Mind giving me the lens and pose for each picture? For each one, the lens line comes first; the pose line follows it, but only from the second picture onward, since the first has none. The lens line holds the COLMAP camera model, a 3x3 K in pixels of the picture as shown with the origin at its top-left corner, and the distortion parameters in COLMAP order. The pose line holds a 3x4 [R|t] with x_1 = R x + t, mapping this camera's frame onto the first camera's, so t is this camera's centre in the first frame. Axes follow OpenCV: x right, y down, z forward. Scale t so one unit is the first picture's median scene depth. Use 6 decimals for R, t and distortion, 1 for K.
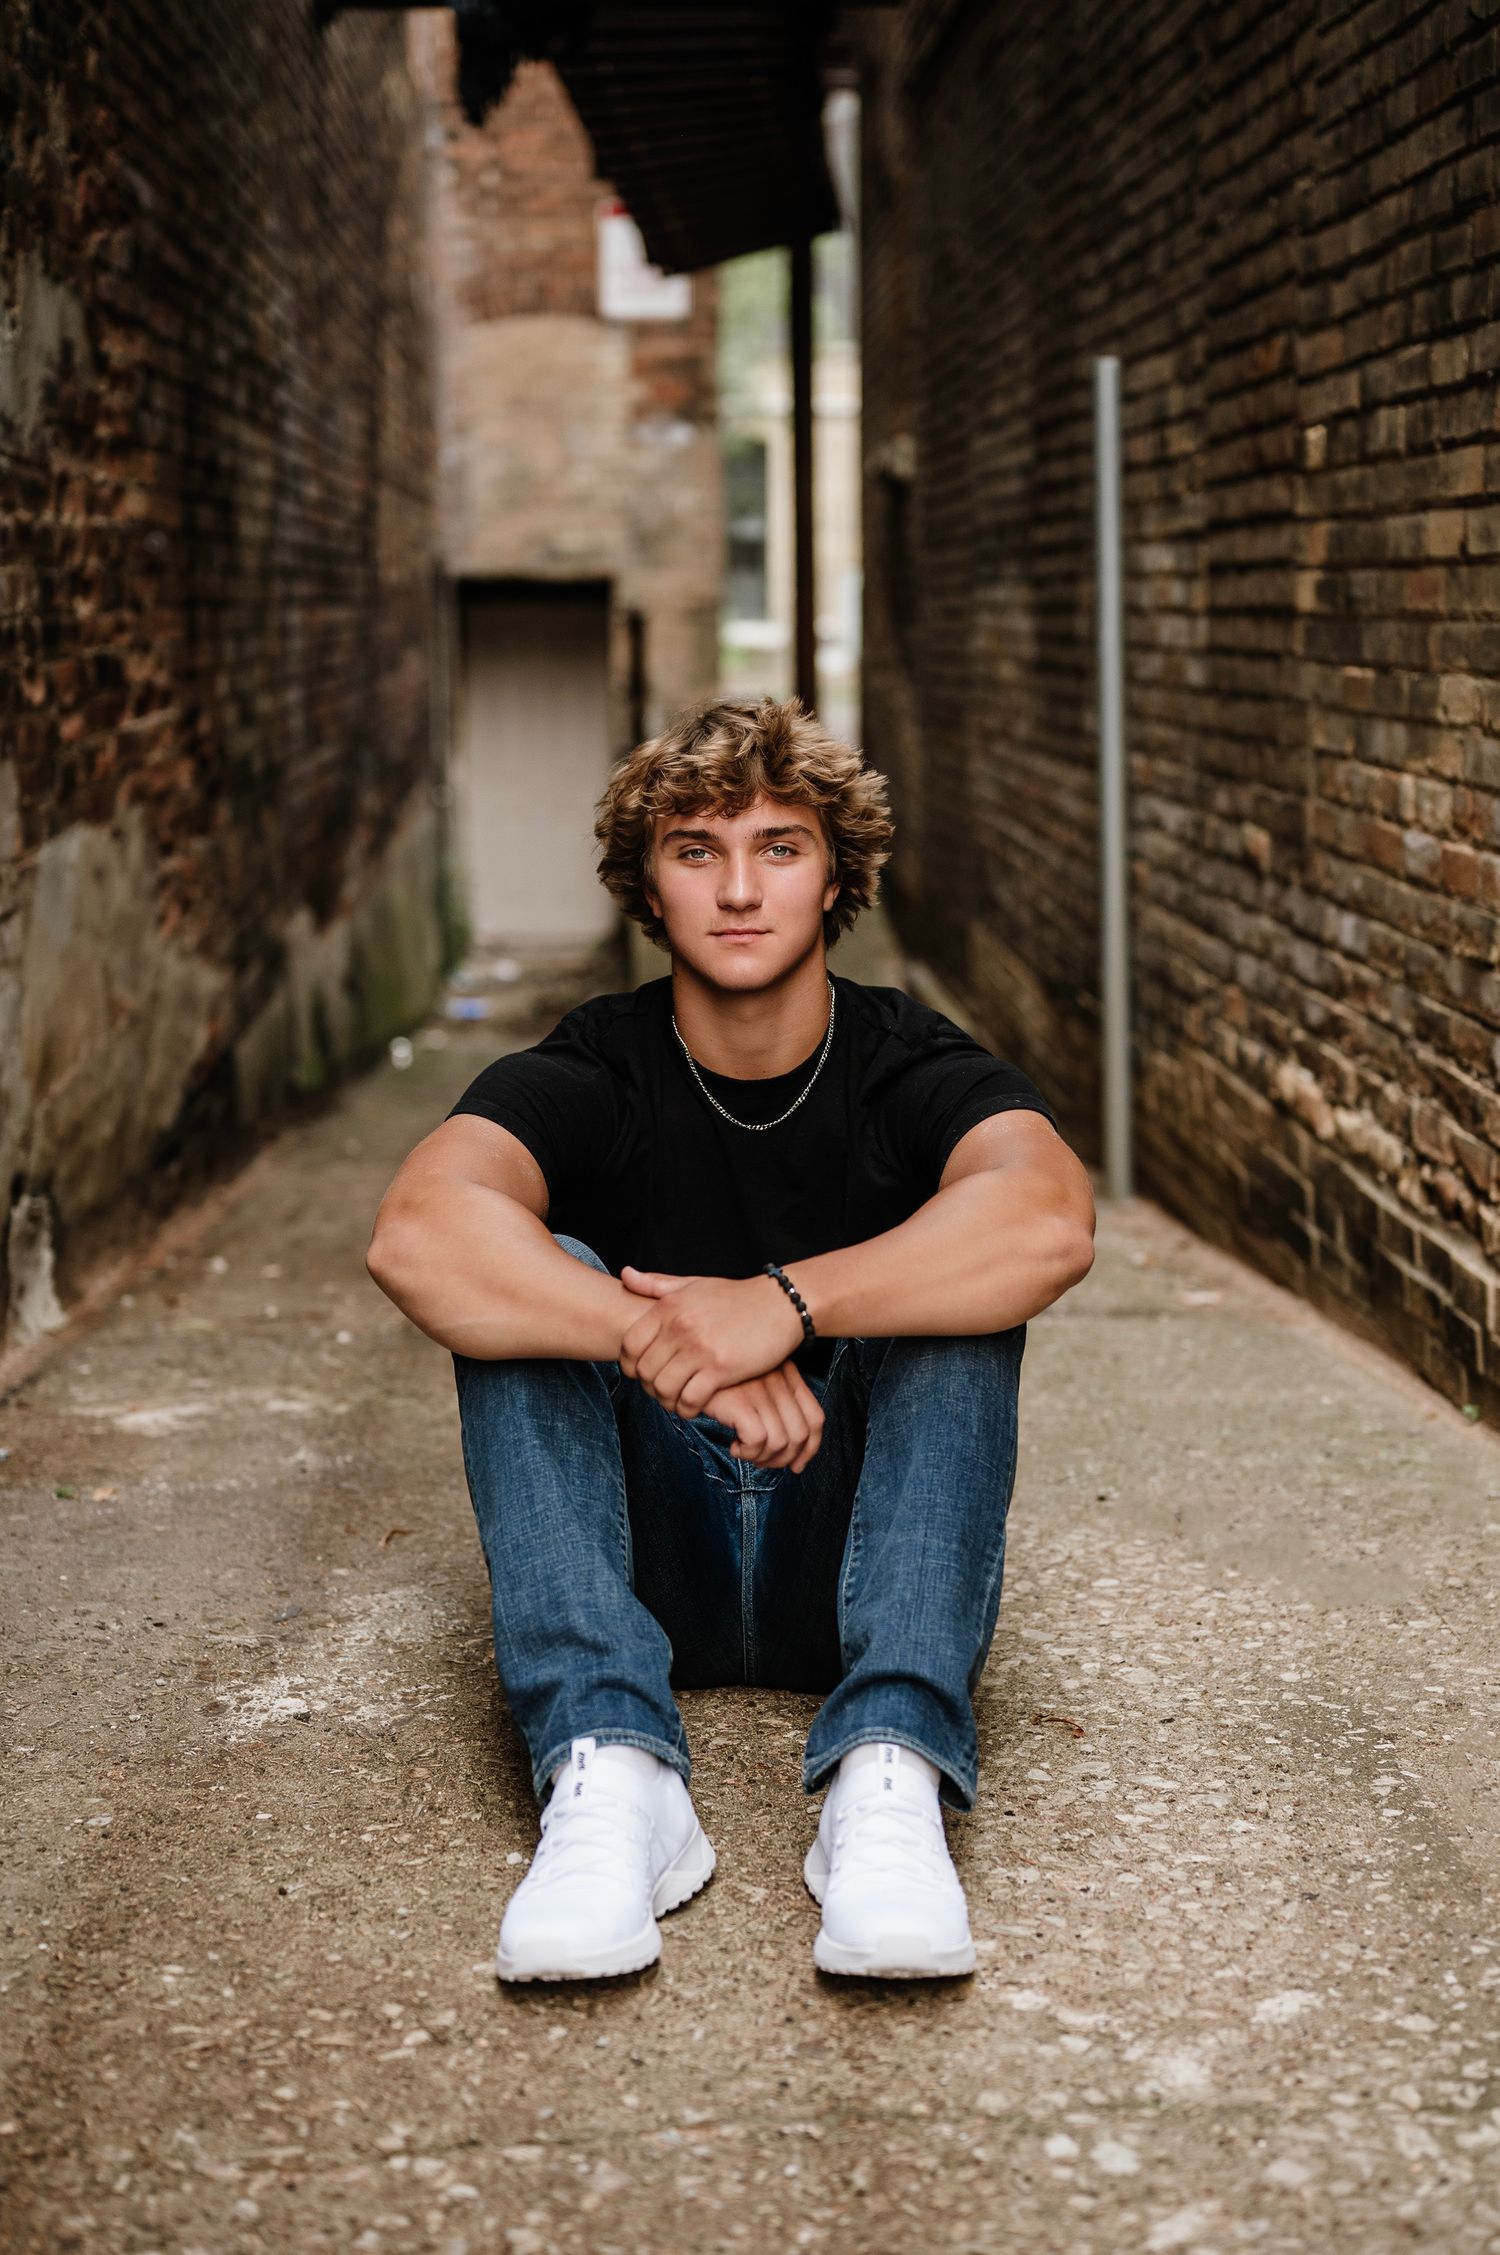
lens RADIAL K [[3193.8, 0, 750.0], [0, 3193.8, 1127.5], [0, 0, 1]] dist [0.013534, 0.016847]
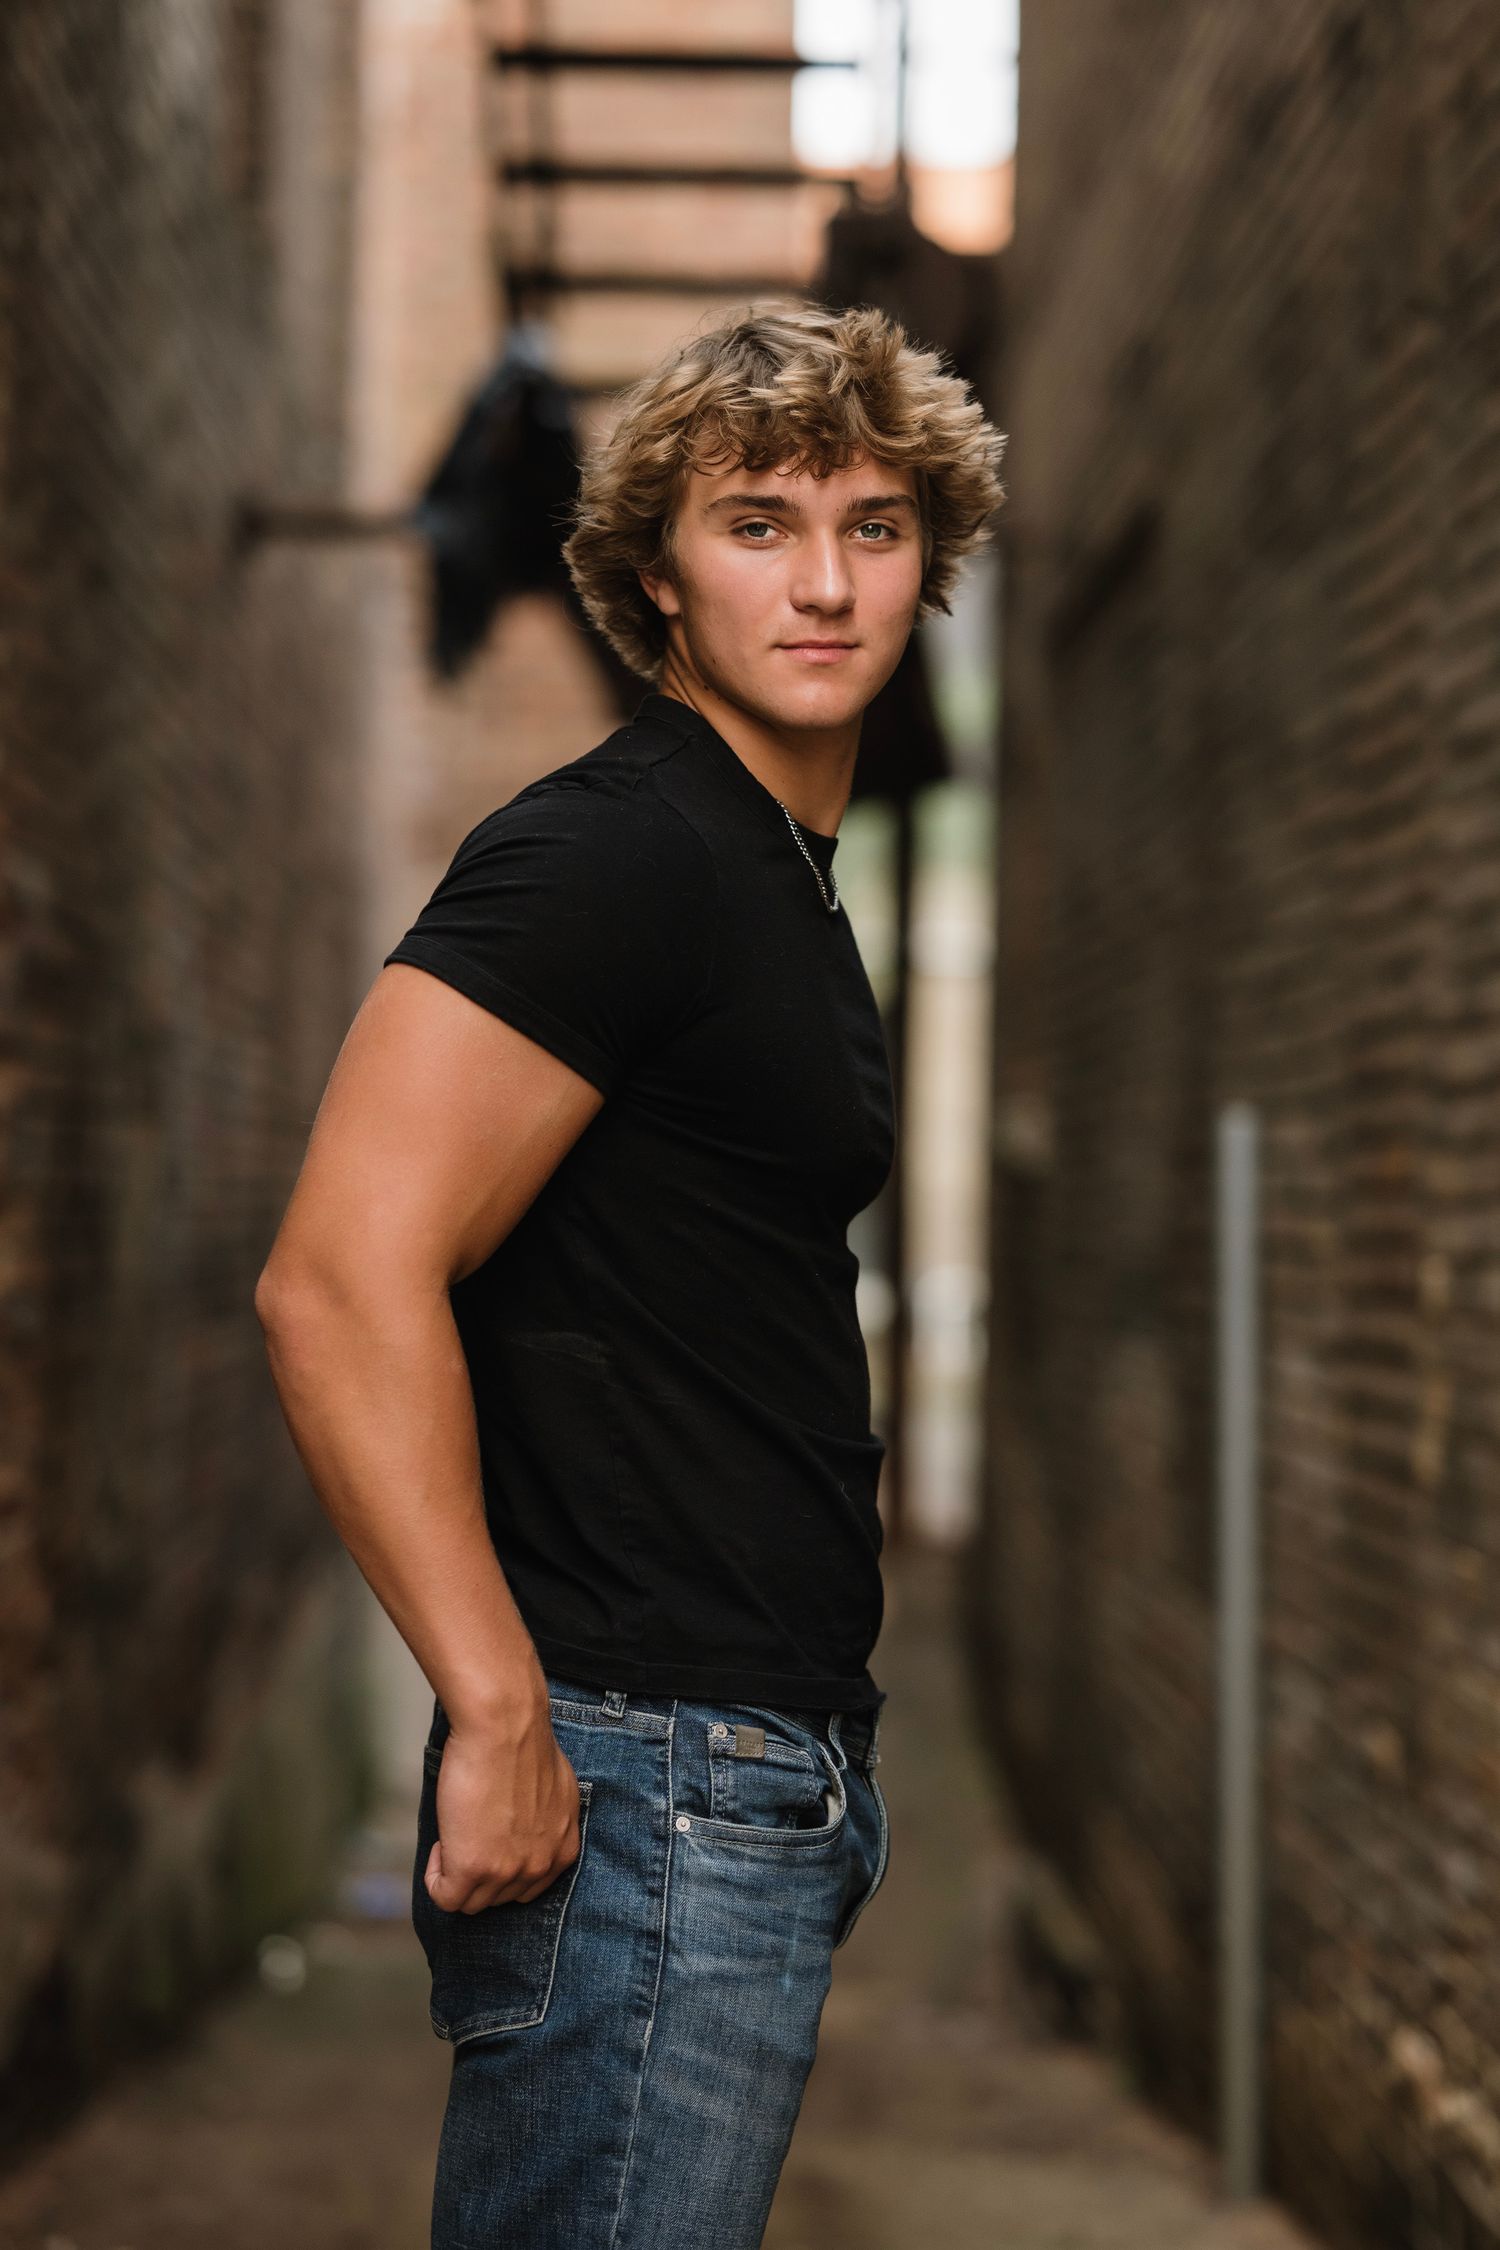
lens RADIAL K [[5335.7, 0, 750.0], [0, 5335.7, 1125.0], [0, 0, 1]] dist [-0.008709, 0.041419]
pose [[0.999401, 0.027310, -0.021250, 0.019102], [-0.030652, 0.983668, -0.177366, -0.001017], [0.016059, 0.177911, 0.983916, -0.284975]]
